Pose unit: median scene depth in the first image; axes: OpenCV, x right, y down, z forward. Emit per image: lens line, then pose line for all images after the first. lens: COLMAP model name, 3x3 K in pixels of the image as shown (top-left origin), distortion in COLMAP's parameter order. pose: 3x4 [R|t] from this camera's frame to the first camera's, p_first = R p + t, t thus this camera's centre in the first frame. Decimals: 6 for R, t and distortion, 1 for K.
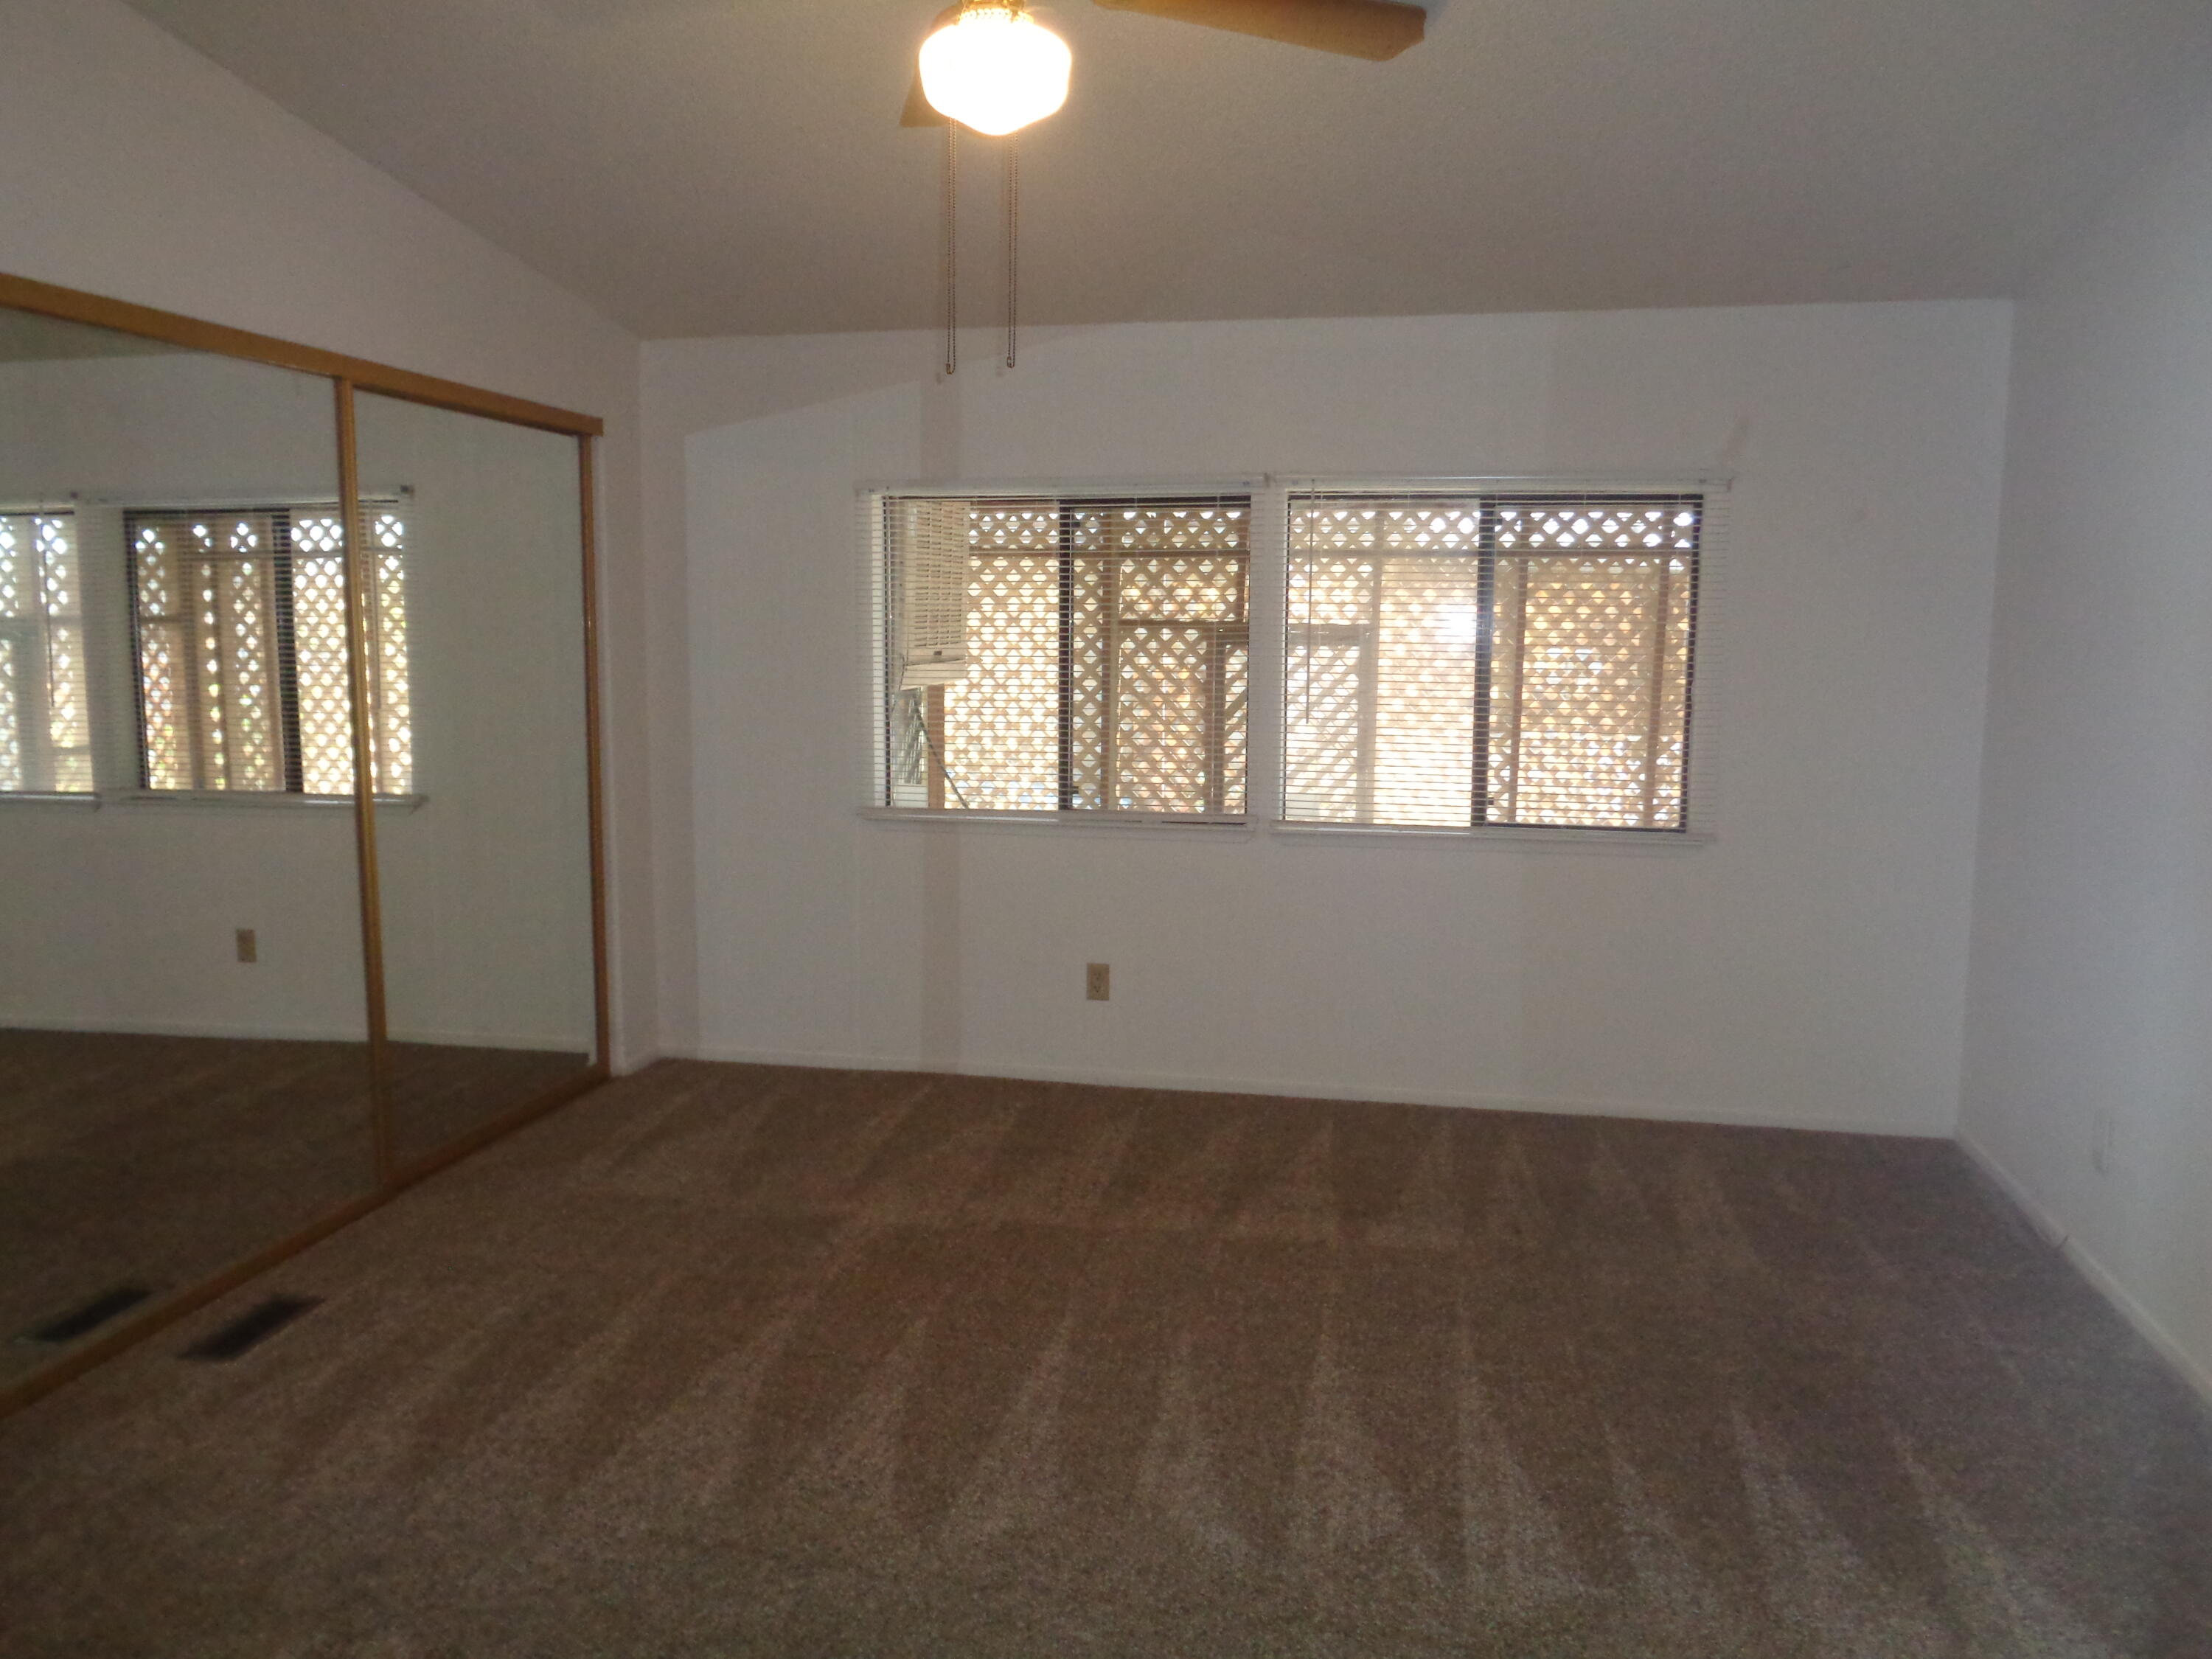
lens RADIAL K [[1649.0, 0, 1110.0], [0, 1649.0, 814.5], [0, 0, 1]] dist [-0.005527, 0.005246]
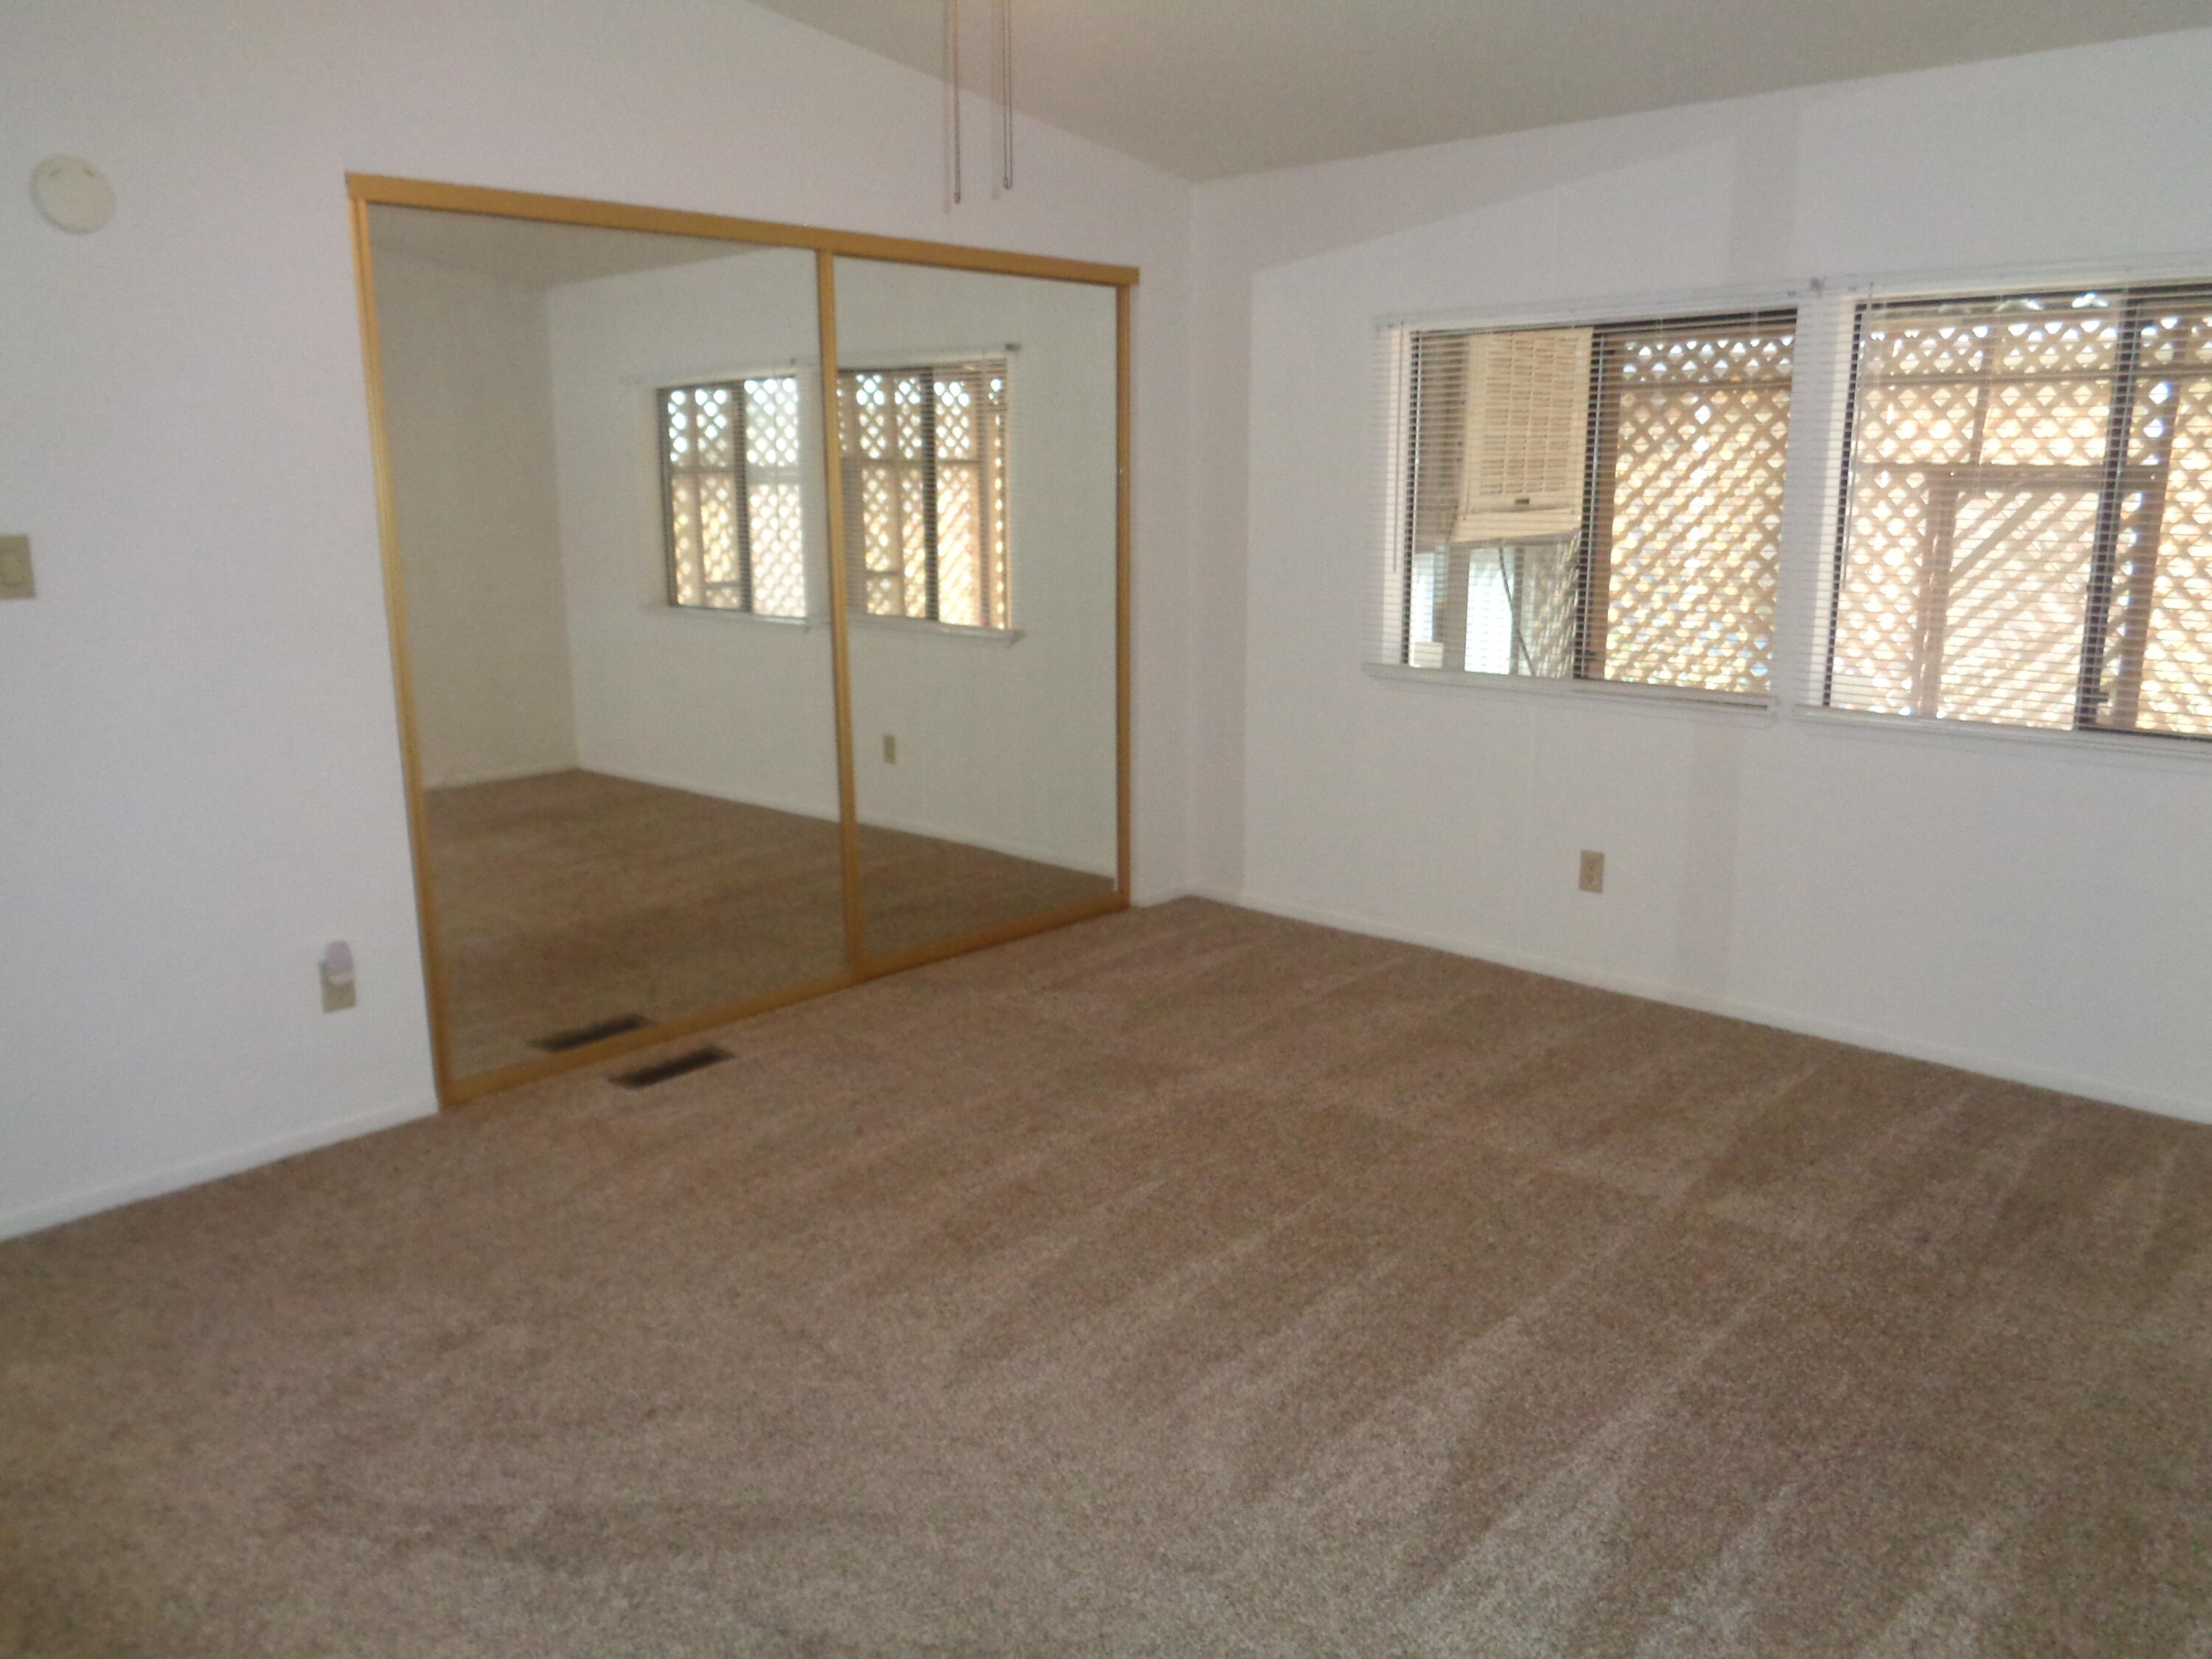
lens RADIAL K [[1649.0, 0, 1110.0], [0, 1649.0, 814.5], [0, 0, 1]] dist [-0.005527, 0.005246]
pose [[0.857761, 0.103360, -0.503550, 0.243967], [-0.055270, 0.992442, 0.109562, -0.015691], [0.511068, -0.066146, 0.856991, 0.103051]]
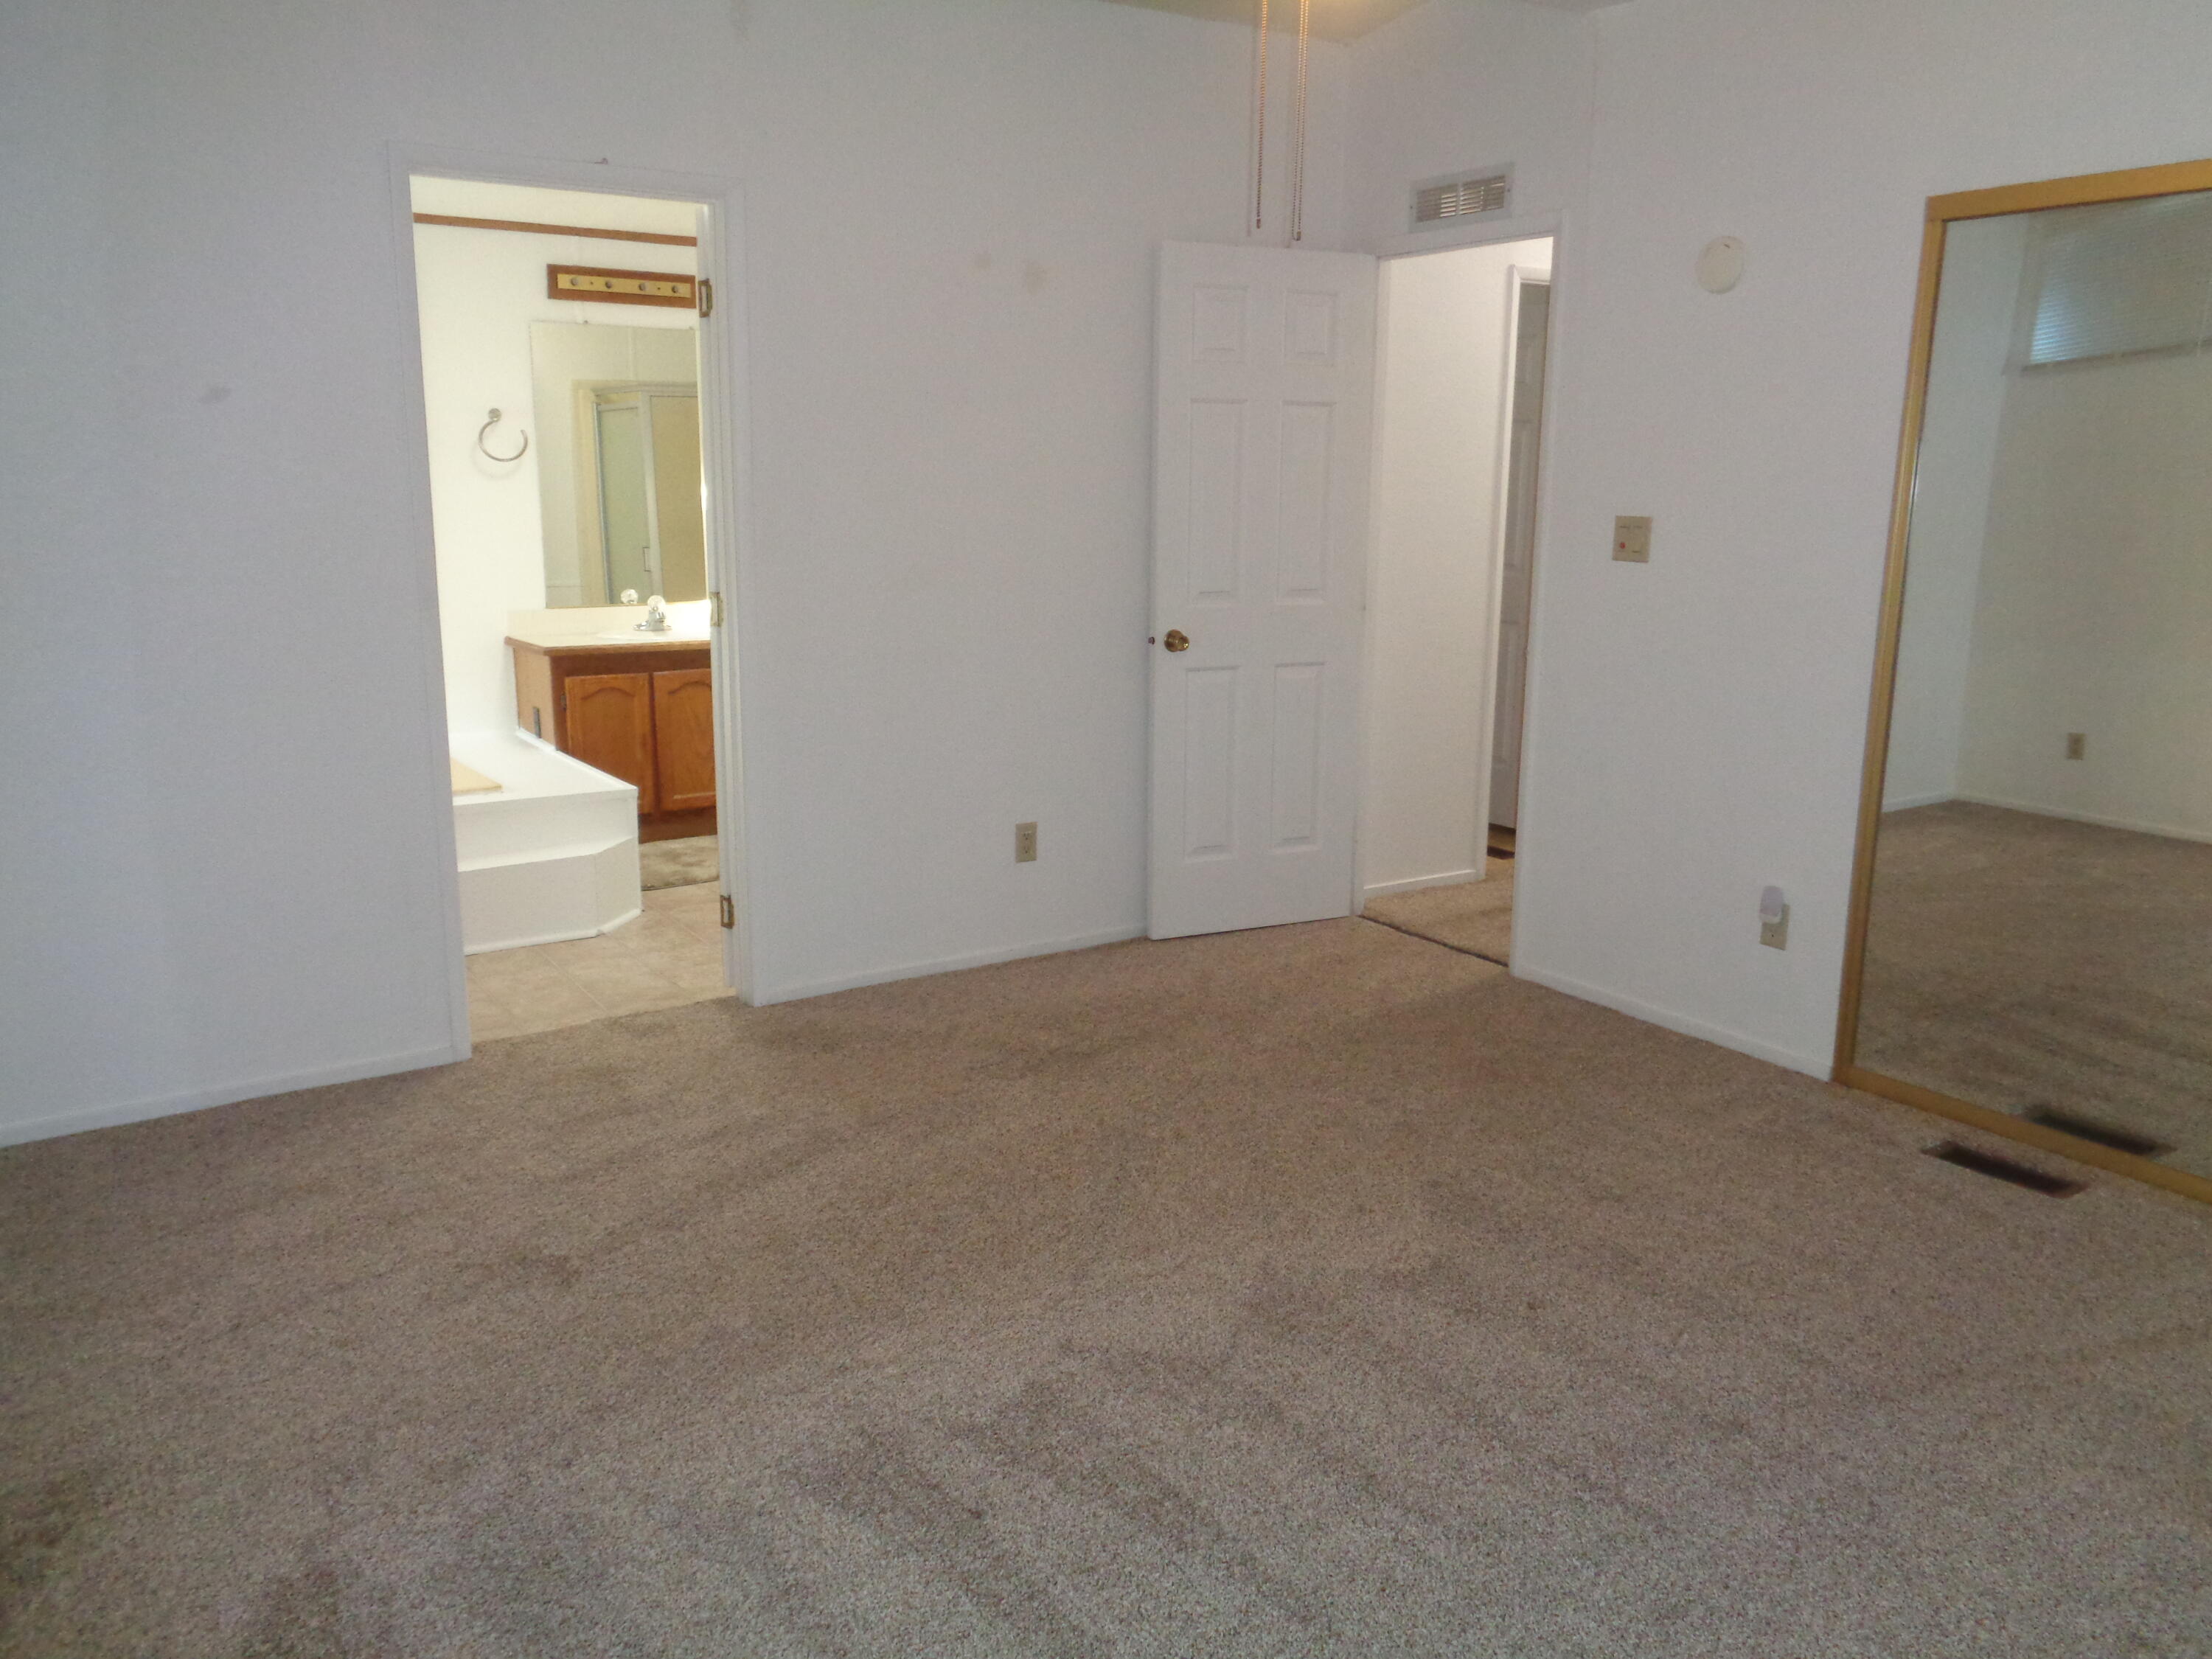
lens RADIAL K [[1649.0, 0, 1110.0], [0, 1649.0, 814.5], [0, 0, 1]] dist [-0.005527, 0.005246]
pose [[-0.702507, 0.138535, -0.698063, 0.410099], [-0.094399, 0.954065, 0.284340, -0.103788], [0.705388, 0.265647, -0.657160, 0.874112]]
